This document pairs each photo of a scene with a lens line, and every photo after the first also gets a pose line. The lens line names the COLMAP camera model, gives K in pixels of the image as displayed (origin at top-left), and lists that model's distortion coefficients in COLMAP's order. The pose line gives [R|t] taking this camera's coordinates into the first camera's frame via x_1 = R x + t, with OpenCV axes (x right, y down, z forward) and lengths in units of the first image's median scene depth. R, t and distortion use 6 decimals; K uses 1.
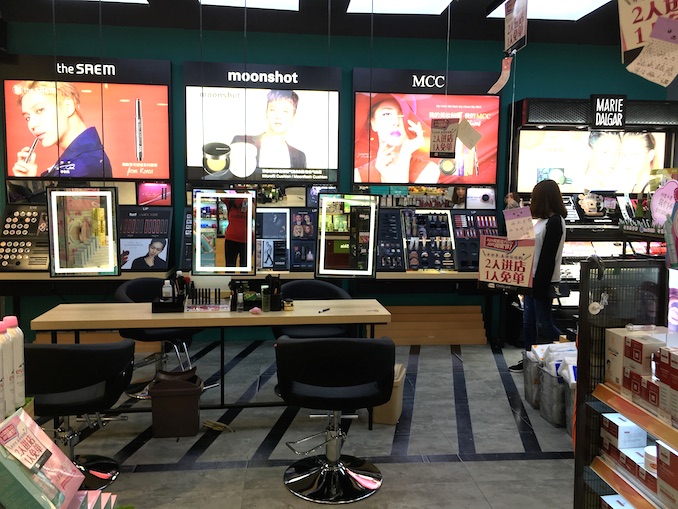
lens RADIAL K [[576.1, 0, 339.0], [0, 576.1, 254.5], [0, 0, 1]] dist [0.011416, 0.003814]
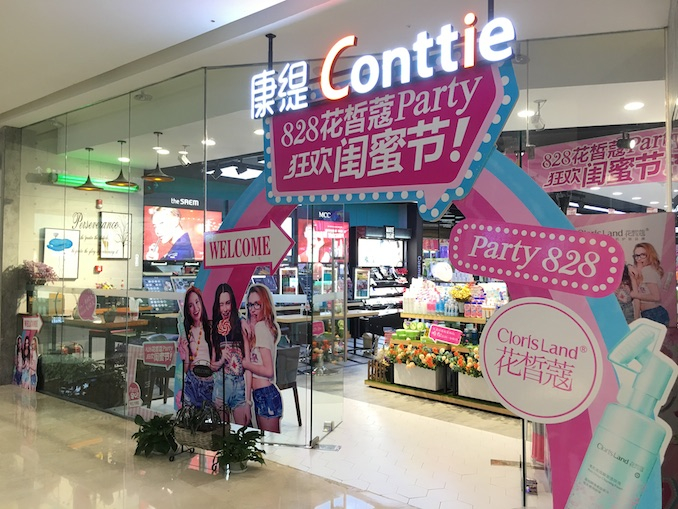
lens RADIAL K [[576.1, 0, 339.0], [0, 576.1, 254.5], [0, 0, 1]] dist [0.011416, 0.003814]
pose [[0.780343, 0.005804, 0.625325, -1.167415], [0.060224, 0.994612, -0.084385, 0.028811], [-0.622446, 0.103509, 0.775788, -0.688488]]
